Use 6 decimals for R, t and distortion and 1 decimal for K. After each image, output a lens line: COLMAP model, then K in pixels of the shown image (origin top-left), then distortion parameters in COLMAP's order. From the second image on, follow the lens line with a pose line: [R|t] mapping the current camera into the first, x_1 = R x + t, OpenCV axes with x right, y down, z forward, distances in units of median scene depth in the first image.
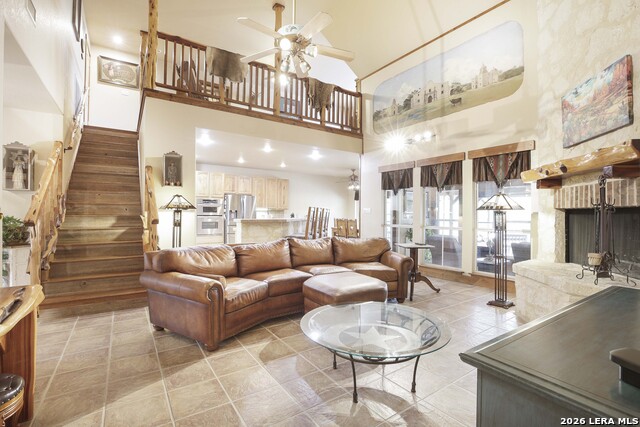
lens RADIAL K [[293.9, 0, 319.7], [0, 293.9, 211.6], [0, 0, 1]] dist [-0.029610, 0.006578]
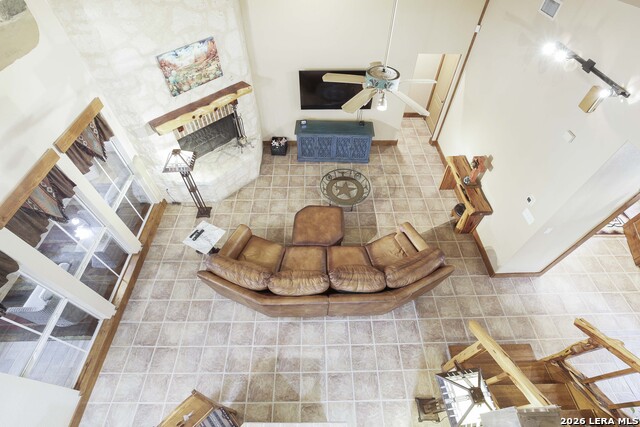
lens RADIAL K [[293.9, 0, 318.2], [0, 293.9, 214.3], [0, 0, 1]] dist [-0.029610, 0.006578]
pose [[-0.829366, -0.441446, 0.342457, -0.243829], [-0.013090, 0.628133, 0.777996, -0.577447], [-0.558552, 0.640761, -0.526731, 1.046262]]
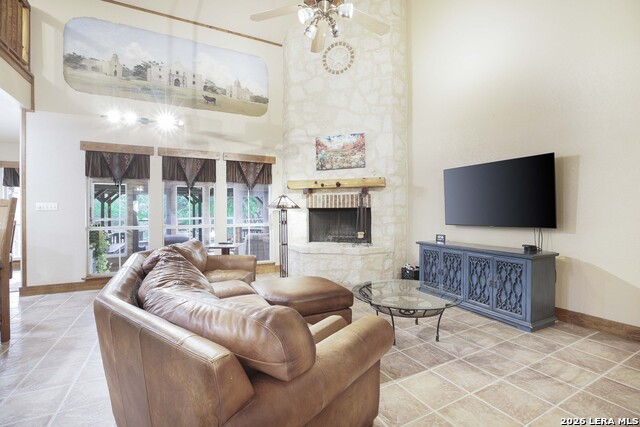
lens RADIAL K [[293.9, 0, 322.0], [0, 293.9, 212.2], [0, 0, 1]] dist [-0.029610, 0.006578]
pose [[0.122370, -0.007193, 0.992458, -0.478449], [-0.004354, 0.999960, 0.007784, 0.000240], [-0.992475, -0.005274, 0.122334, 0.482725]]
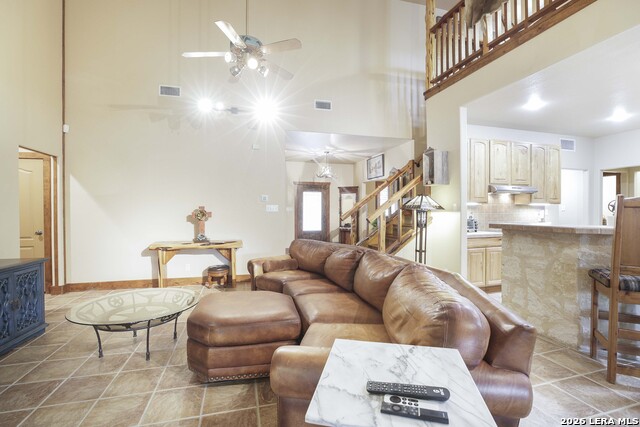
lens RADIAL K [[293.9, 0, 317.1], [0, 293.9, 214.5], [0, 0, 1]] dist [-0.029610, 0.006578]
pose [[-0.334810, 0.003592, -0.942279, 0.438336], [0.004565, 0.999987, 0.002190, -0.000706], [0.942275, -0.003568, -0.334822, 0.846513]]
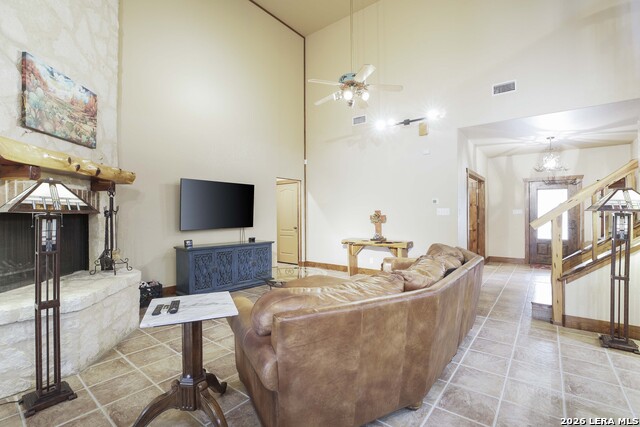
lens RADIAL K [[293.9, 0, 320.6], [0, 293.9, 214.1], [0, 0, 1]] dist [-0.029610, 0.006578]
pose [[-0.956313, -0.006151, -0.292281, 0.226088], [-0.003707, 0.999953, -0.008916, -0.001696], [0.292322, -0.007443, -0.956291, 1.171715]]
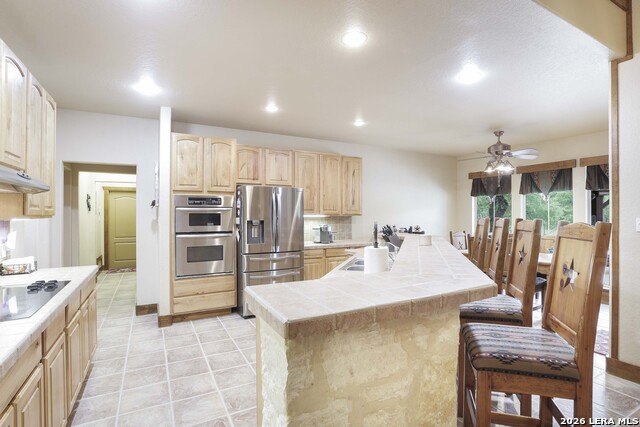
lens RADIAL K [[317.4, 0, 318.8], [0, 317.4, 213.9], [0, 0, 1]] dist [-0.004178, -0.000892]
pose [[0.994221, -0.006523, -0.107154, -0.227818], [0.007537, 0.999931, 0.009061, -0.029093], [0.107088, -0.009817, 0.994201, 0.820394]]
